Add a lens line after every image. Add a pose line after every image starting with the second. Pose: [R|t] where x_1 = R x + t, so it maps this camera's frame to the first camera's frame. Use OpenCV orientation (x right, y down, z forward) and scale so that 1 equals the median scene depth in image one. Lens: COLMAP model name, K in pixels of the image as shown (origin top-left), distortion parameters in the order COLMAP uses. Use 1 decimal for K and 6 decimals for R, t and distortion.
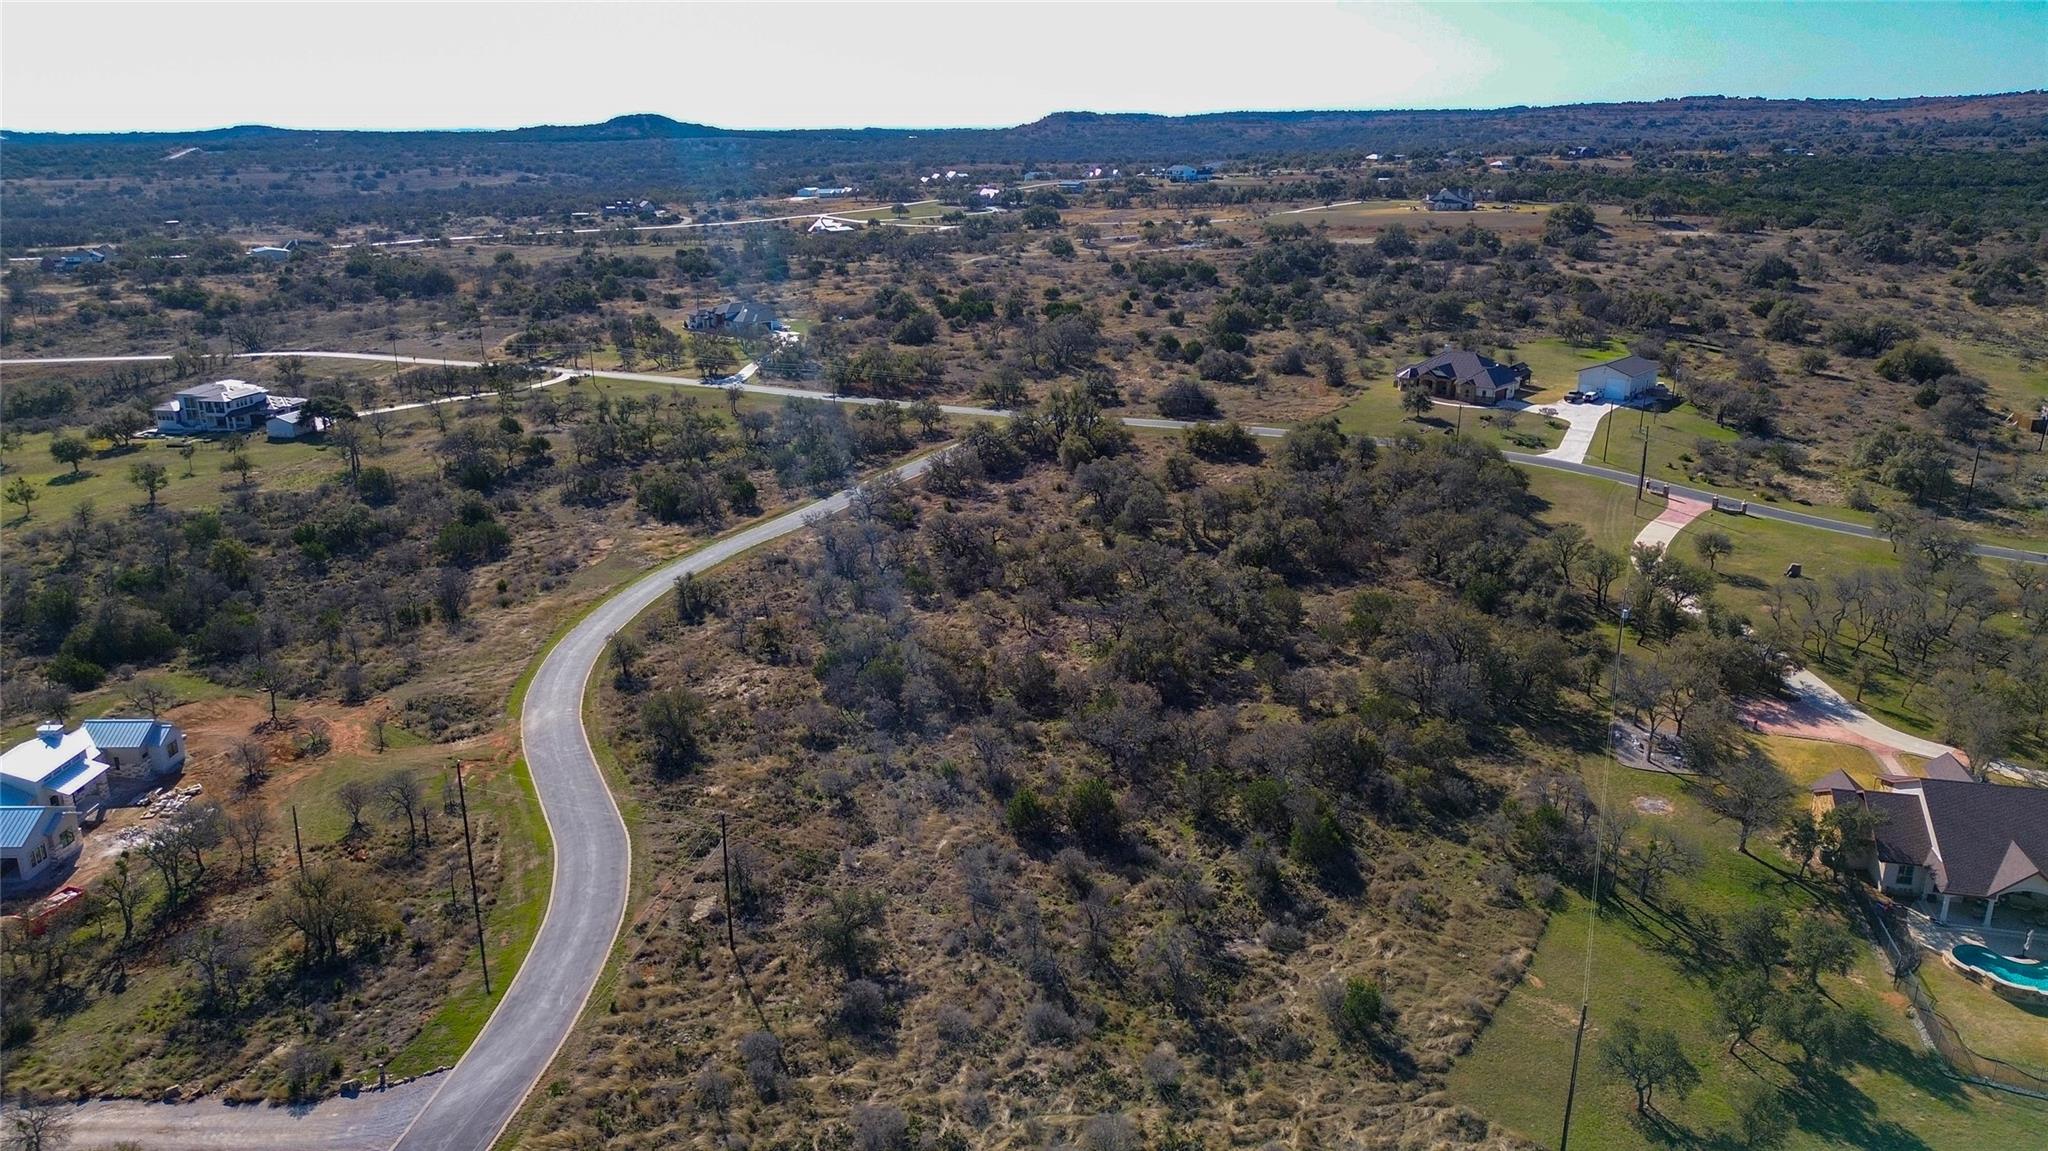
lens RADIAL K [[1442.1, 0, 1035.9], [0, 1442.1, 582.2], [0, 0, 1]] dist [0.072977, -0.073941]
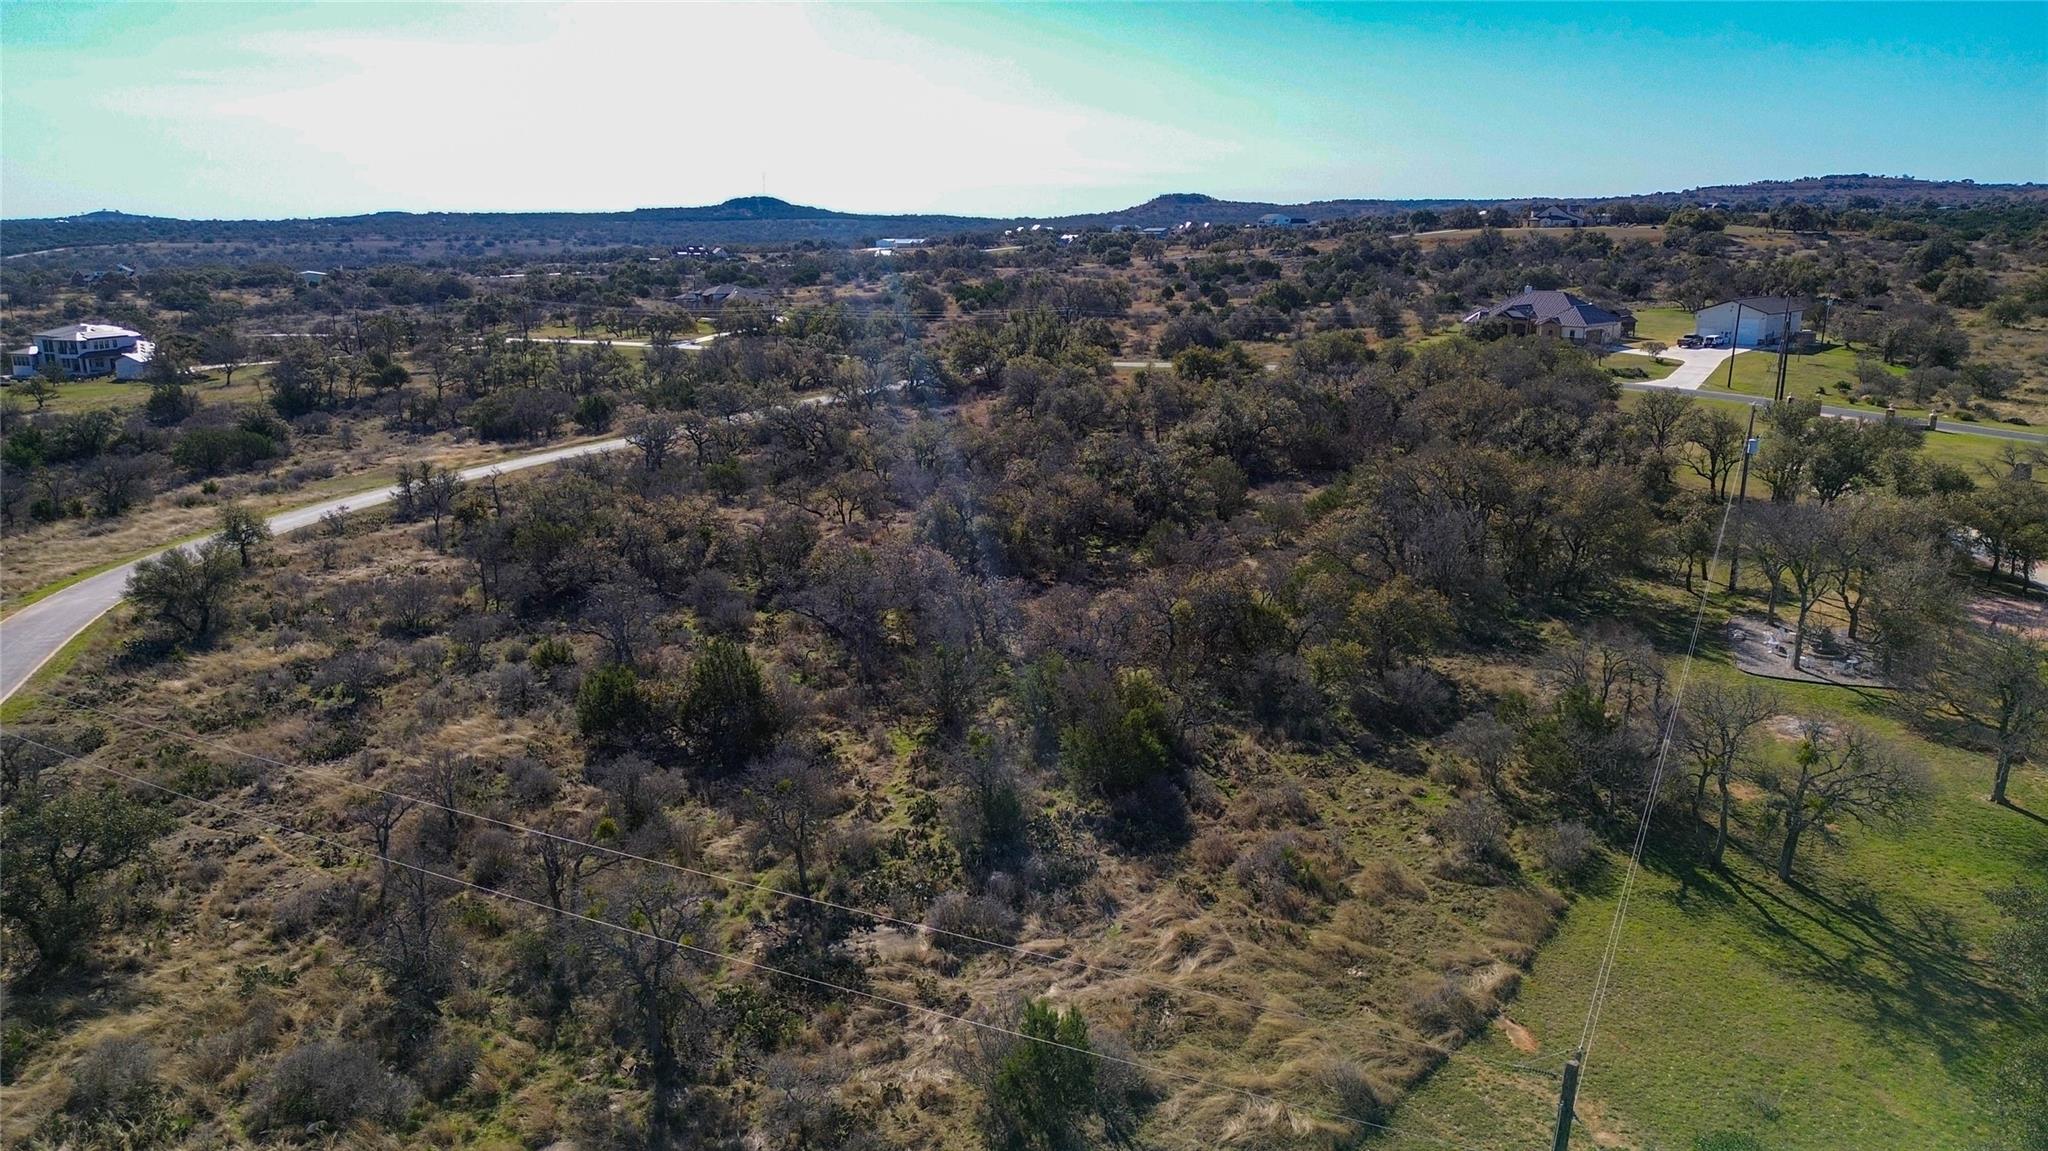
lens RADIAL K [[1442.1, 0, 1032.7], [0, 1442.1, 580.1], [0, 0, 1]] dist [0.072977, -0.073941]
pose [[0.996531, 0.019679, -0.080860, 0.145562], [-0.024948, 0.997594, -0.064681, 0.107548], [0.079393, 0.066474, 0.994625, 0.348855]]
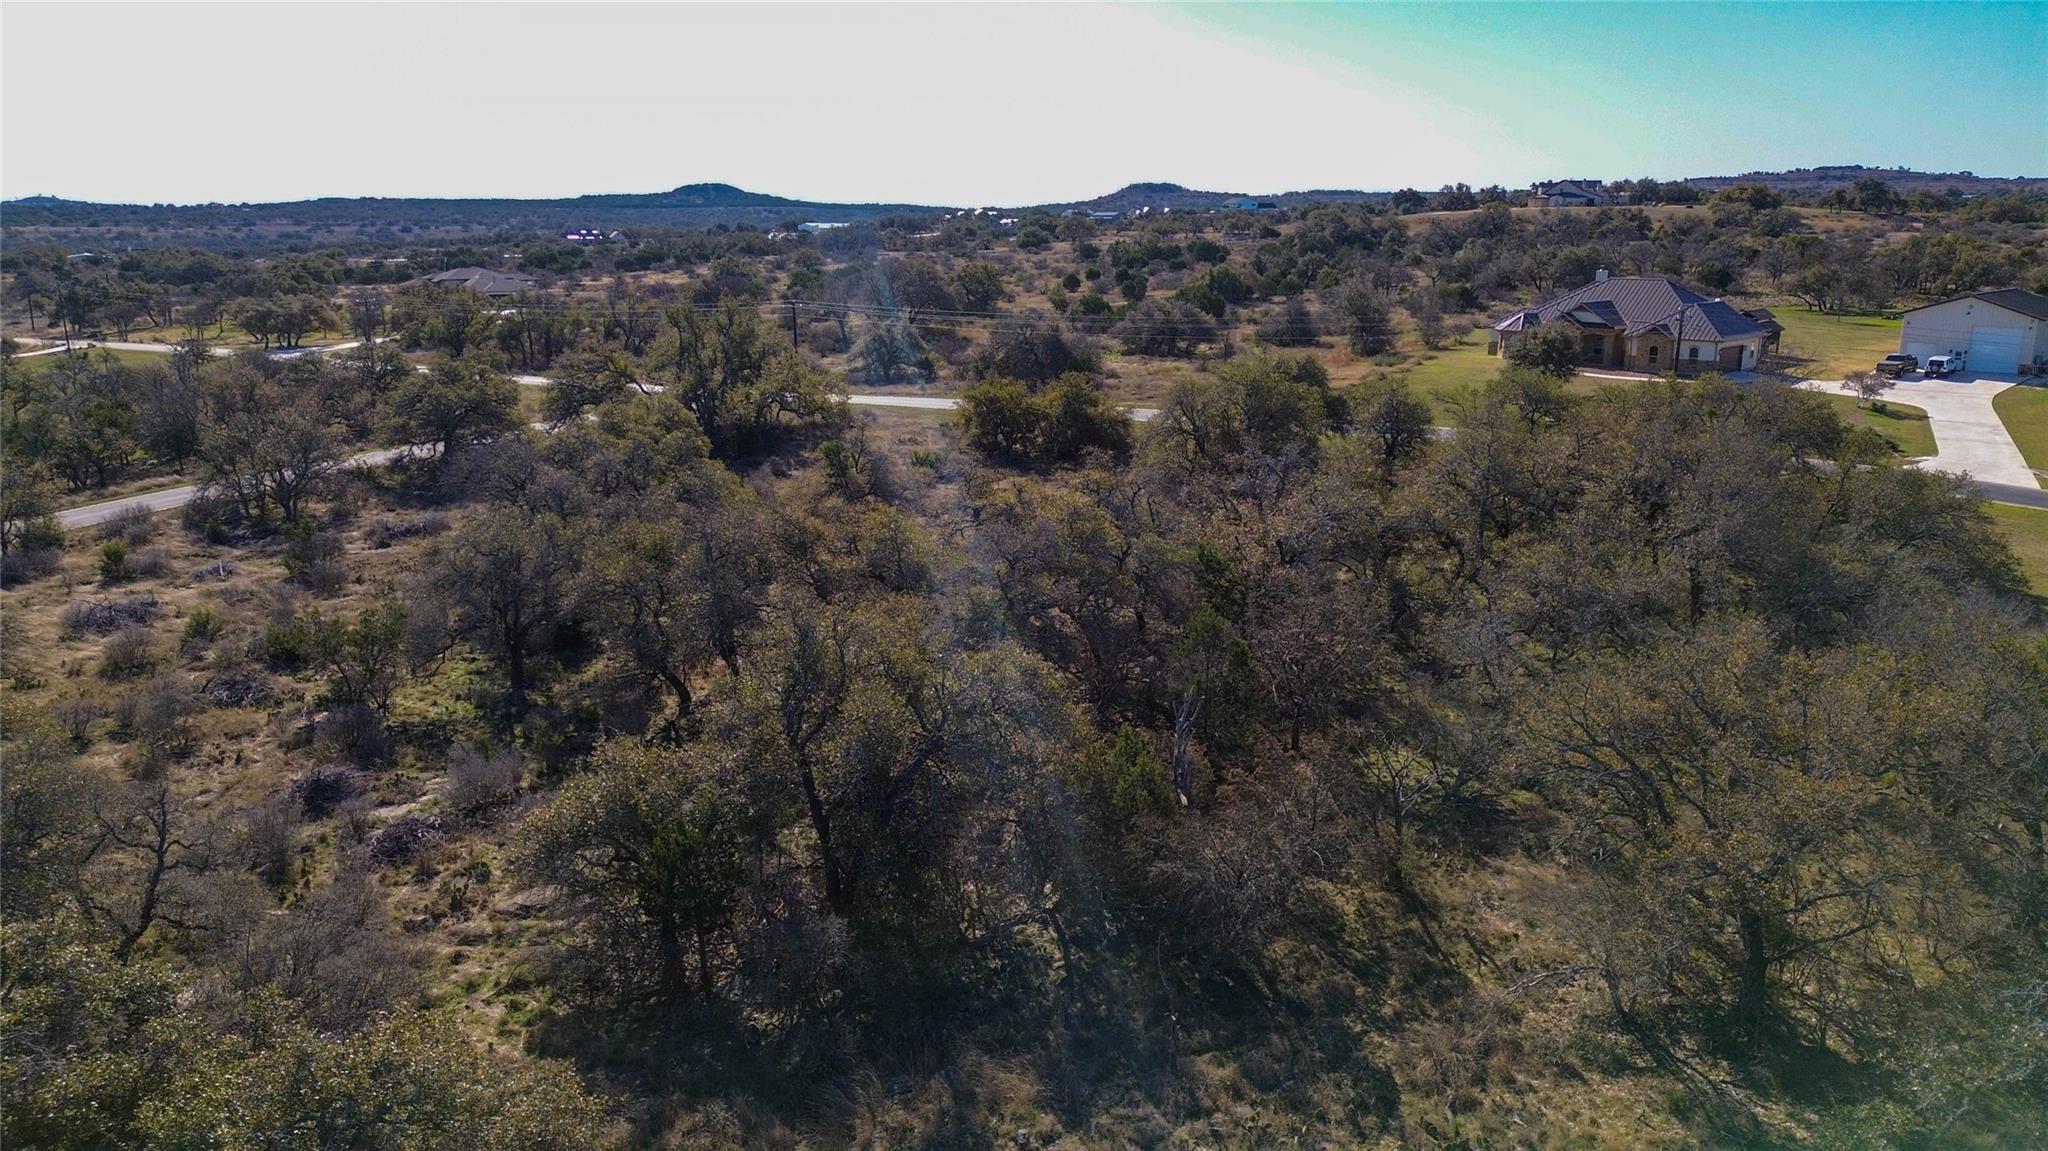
lens RADIAL K [[1442.1, 0, 1023.2], [0, 1442.1, 572.0], [0, 0, 1]] dist [0.072977, -0.073941]
pose [[0.997189, 0.022228, -0.071558, 0.237327], [-0.026931, 0.997492, -0.065450, -0.048093], [0.069924, 0.067193, 0.995287, 0.944883]]
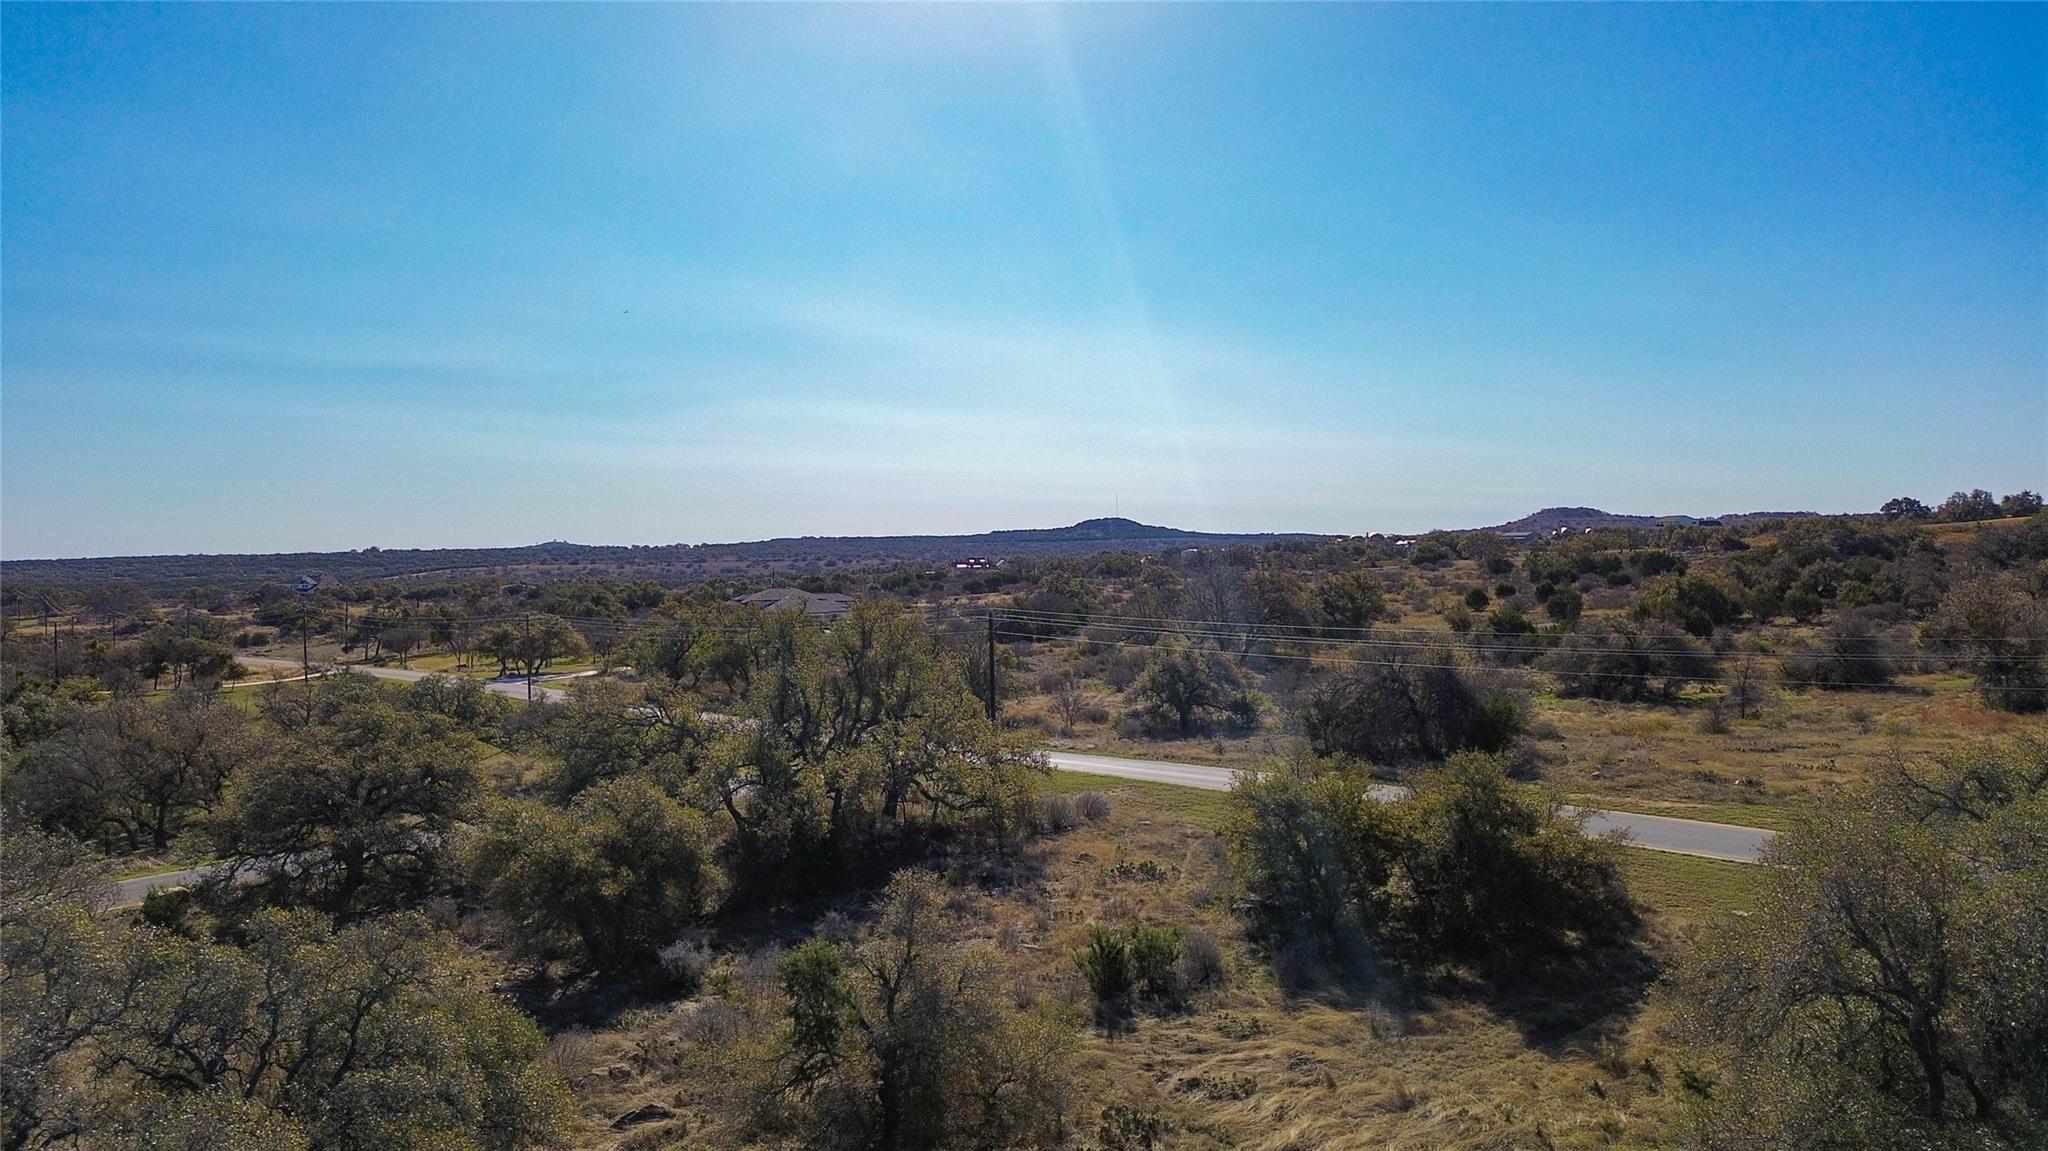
lens RADIAL K [[1442.1, 0, 1021.2], [0, 1442.1, 562.9], [0, 0, 1]] dist [0.072977, -0.073941]
pose [[0.940270, -0.003369, -0.340413, 0.226021], [-0.096098, 0.956657, -0.274904, -0.122063], [0.326584, 0.291197, 0.899192, 1.257299]]
